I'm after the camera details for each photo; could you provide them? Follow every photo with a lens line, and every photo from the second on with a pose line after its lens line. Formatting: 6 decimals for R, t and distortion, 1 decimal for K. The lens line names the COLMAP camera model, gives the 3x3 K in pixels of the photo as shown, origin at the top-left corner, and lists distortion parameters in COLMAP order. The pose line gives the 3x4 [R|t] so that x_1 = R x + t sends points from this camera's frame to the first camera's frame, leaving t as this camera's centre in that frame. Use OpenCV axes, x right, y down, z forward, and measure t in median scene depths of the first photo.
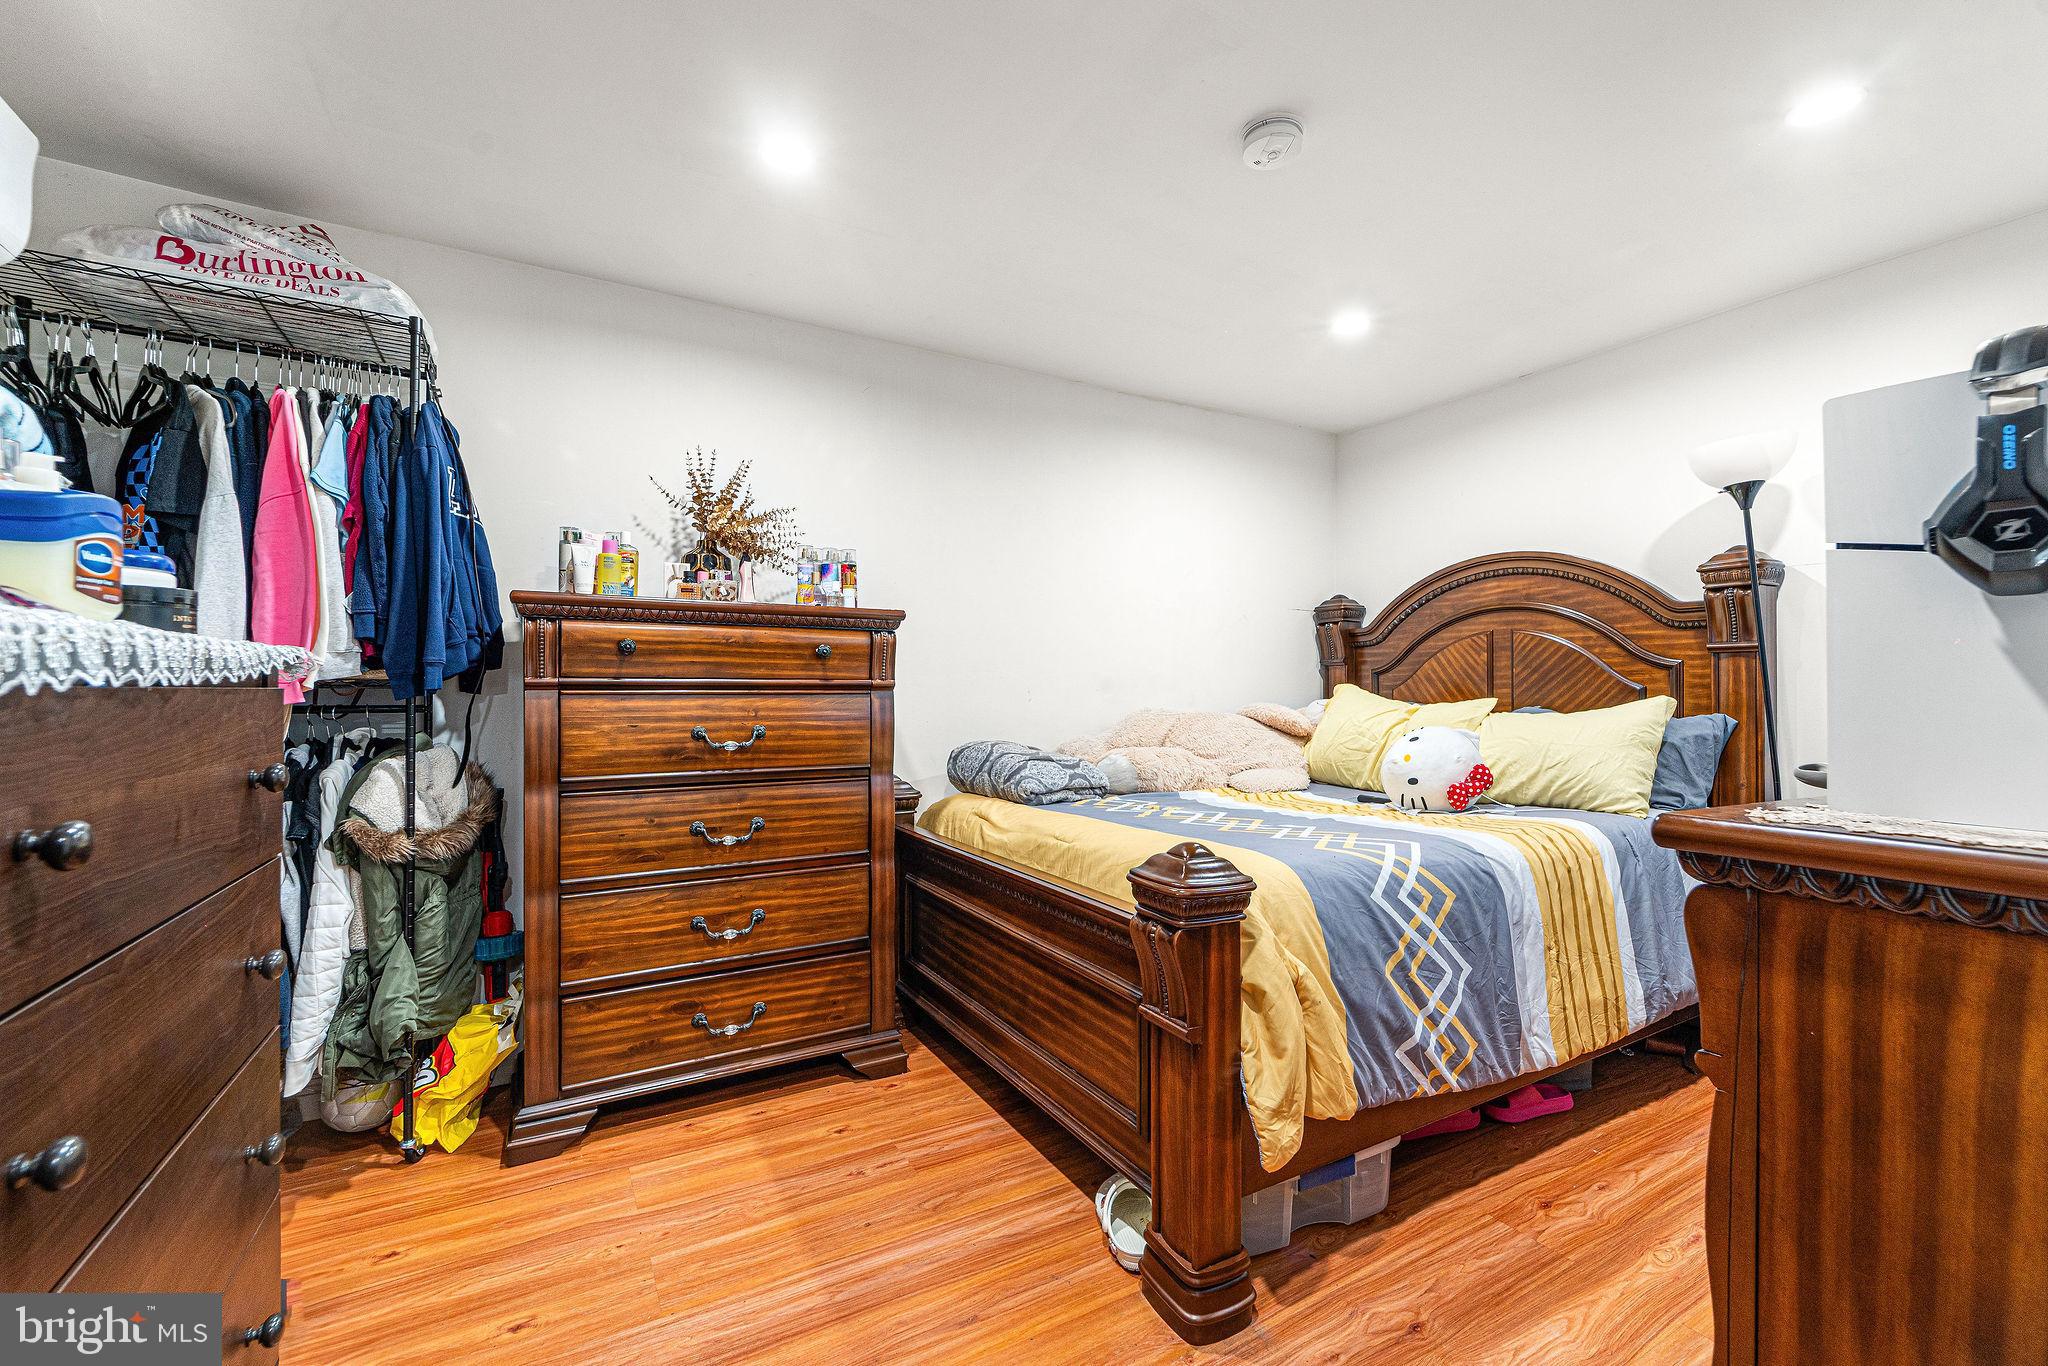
lens RADIAL K [[838.2, 0, 1022.6], [0, 838.2, 686.7], [0, 0, 1]] dist [-0.000642, -0.002168]
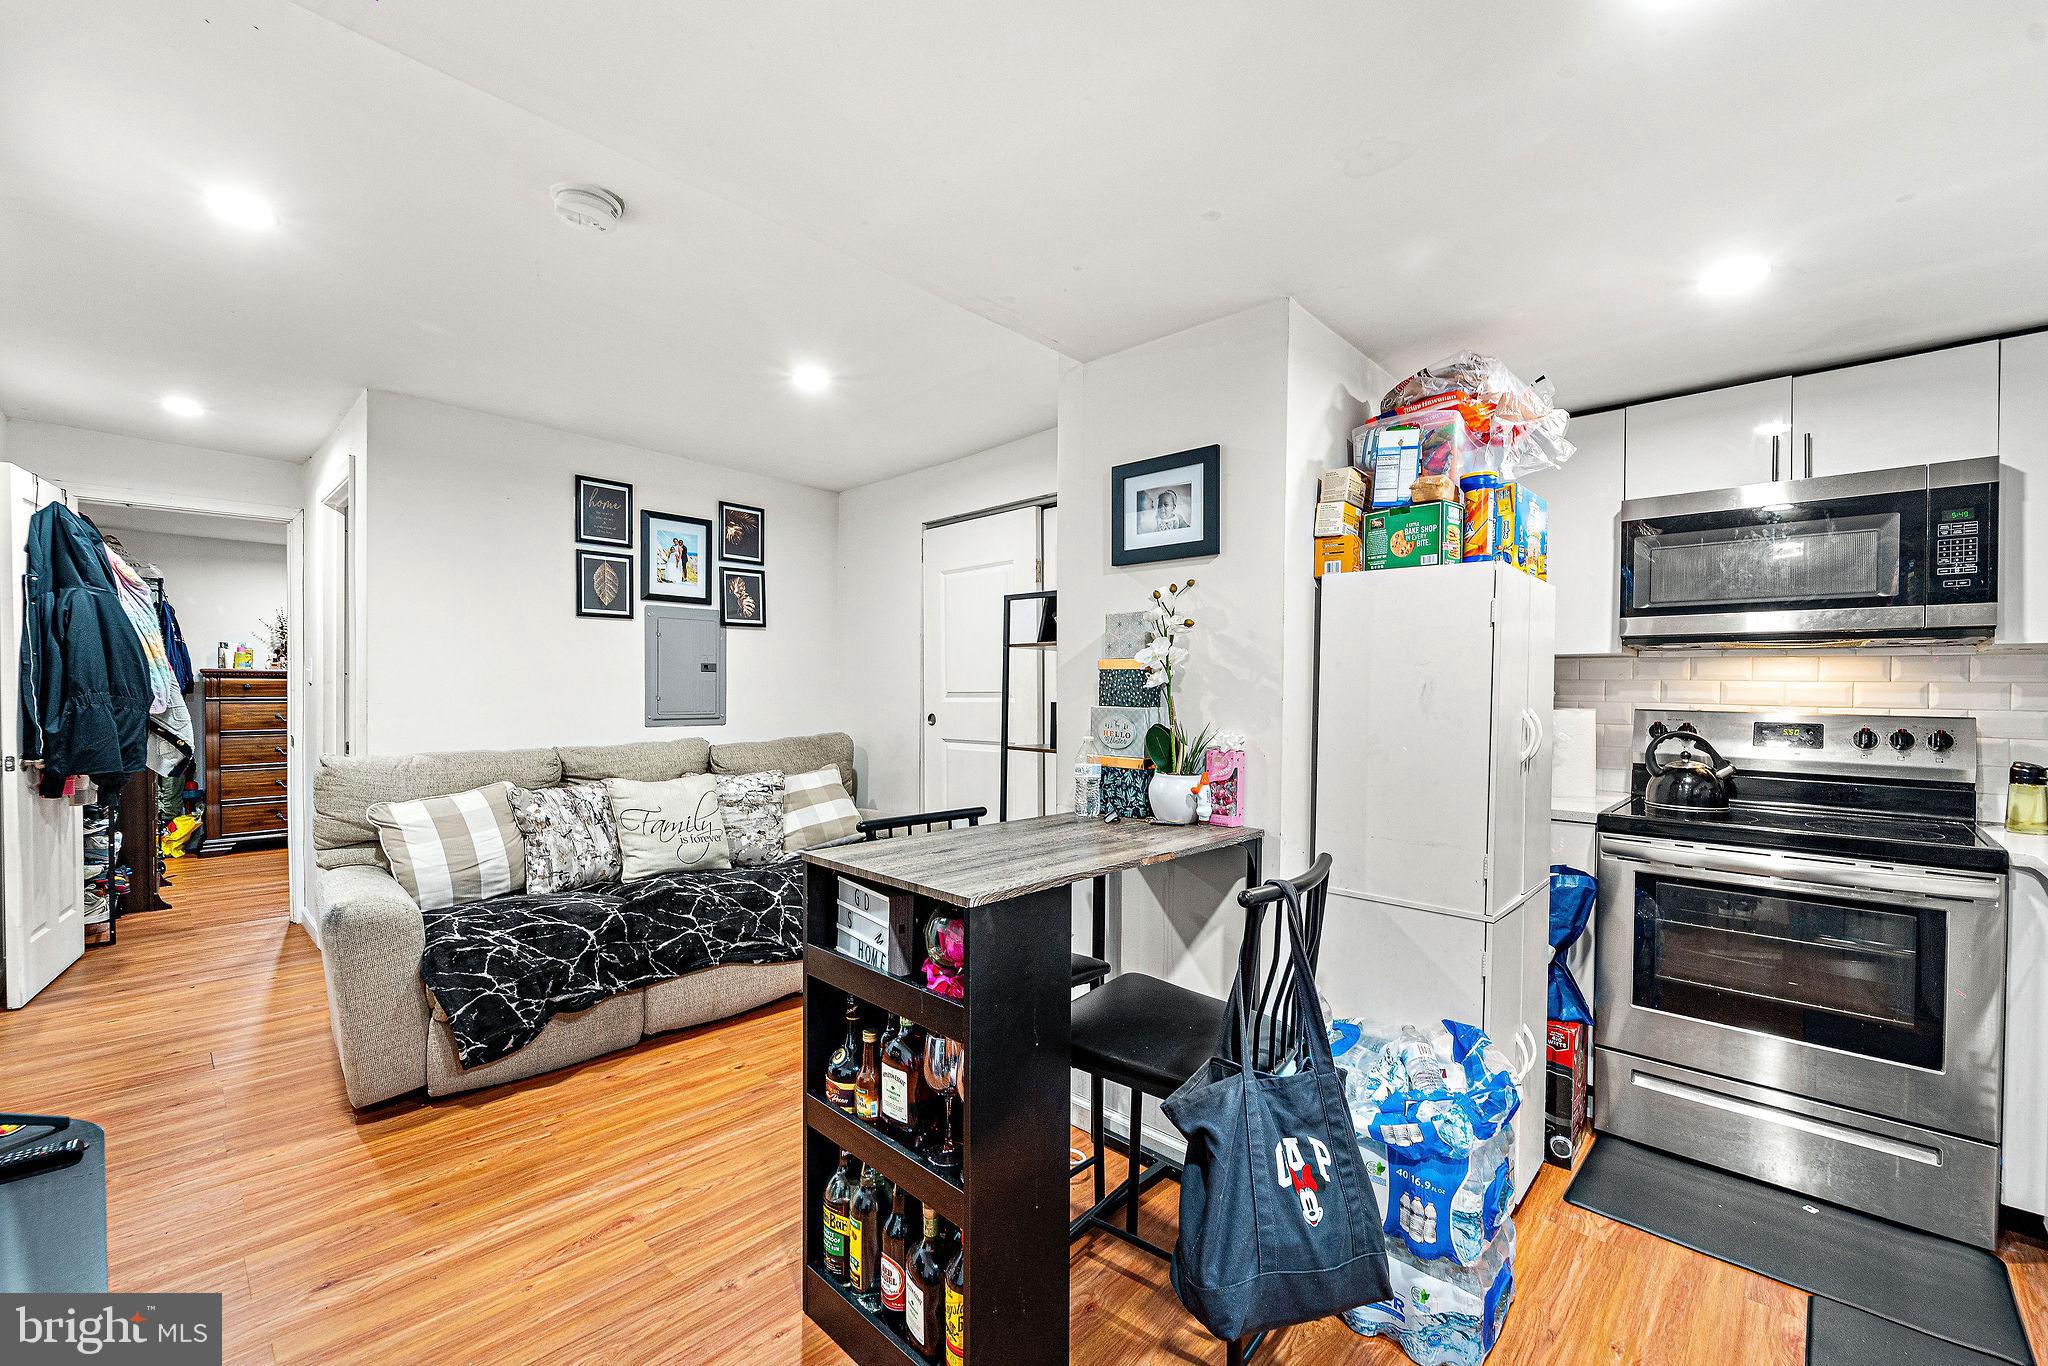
lens RADIAL K [[835.2, 0, 1027.0], [0, 835.2, 674.4], [0, 0, 1]] dist [0.001831, 0.000550]
pose [[0.963543, -0.010411, 0.267350, 1.394142], [0.010413, 0.999945, 0.001410, -0.068098], [-0.267350, 0.001425, 0.963598, -2.587446]]
